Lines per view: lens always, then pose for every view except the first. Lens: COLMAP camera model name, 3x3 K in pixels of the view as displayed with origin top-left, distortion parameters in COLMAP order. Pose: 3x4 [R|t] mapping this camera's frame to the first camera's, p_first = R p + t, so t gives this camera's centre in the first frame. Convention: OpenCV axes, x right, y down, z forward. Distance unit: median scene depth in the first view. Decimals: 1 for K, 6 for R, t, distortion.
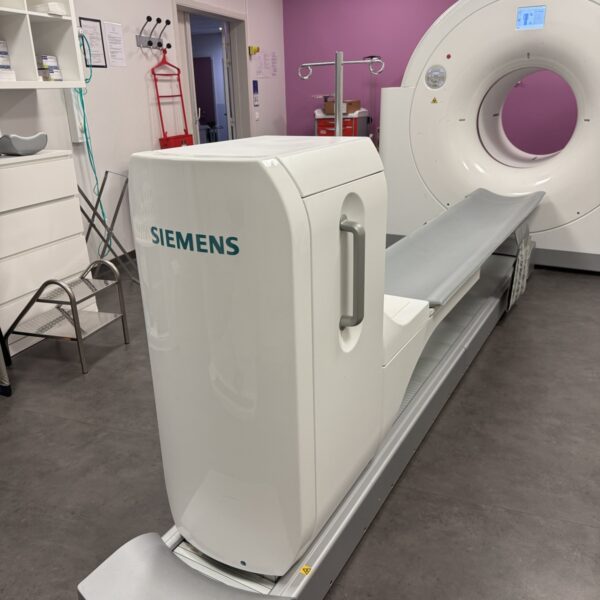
lens RADIAL K [[561.7, 0, 304.7], [0, 561.7, 298.0], [0, 0, 1]] dist [0.018402, 0.000000]
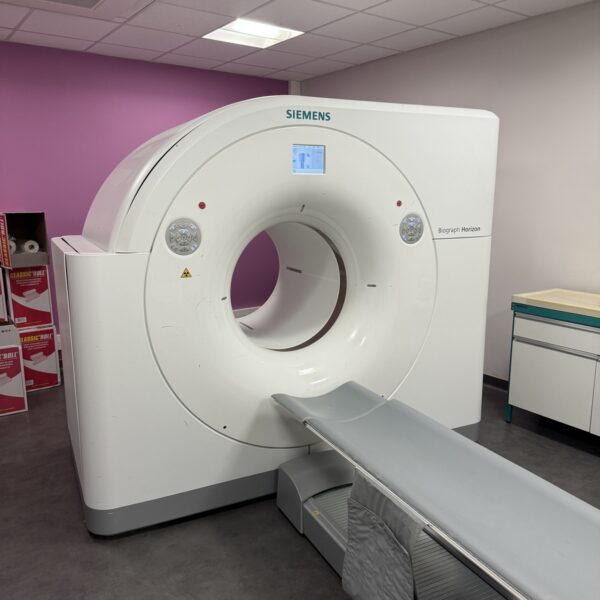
lens RADIAL K [[561.7, 0, 301.2], [0, 561.7, 308.0], [0, 0, 1]] dist [0.018402, 0.000000]
pose [[0.556718, -0.142983, 0.818303, -0.197167], [0.277902, 0.960374, -0.021258, -0.274446], [-0.782838, 0.239243, 0.574393, 0.584550]]
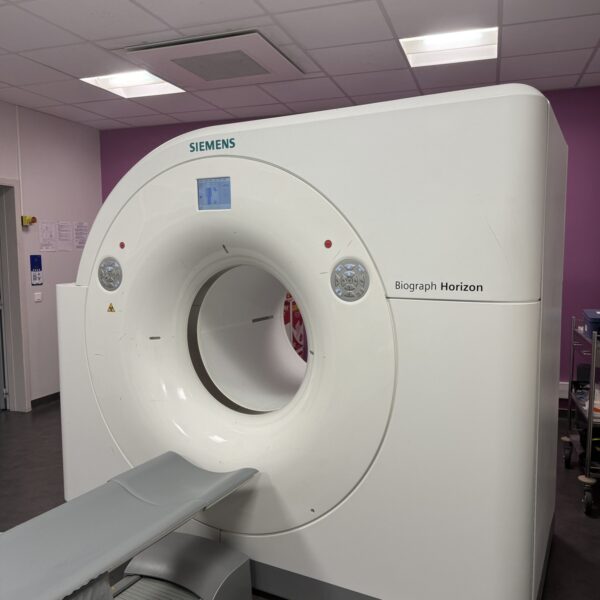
lens RADIAL K [[561.7, 0, 300.8], [0, 561.7, 299.6], [0, 0, 1]] dist [0.018402, 0.000000]
pose [[0.999697, 0.013982, 0.020242, 0.441105], [-0.008338, 0.966662, -0.255921, -0.202445], [-0.023145, 0.255675, 0.966486, 0.384739]]
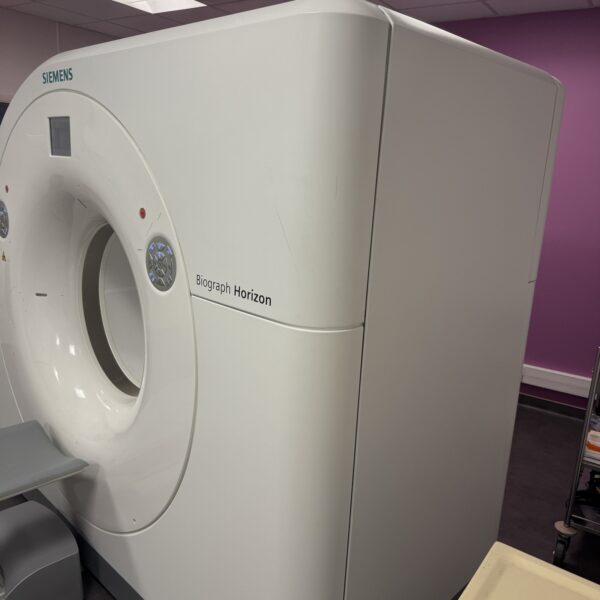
lens RADIAL K [[561.7, 0, 304.5], [0, 561.7, 301.1], [0, 0, 1]] dist [0.018402, 0.000000]
pose [[0.968220, 0.128894, -0.214329, 0.679927], [-0.154701, 0.982008, -0.108291, -0.296213], [0.196515, 0.138007, 0.970740, 0.509085]]
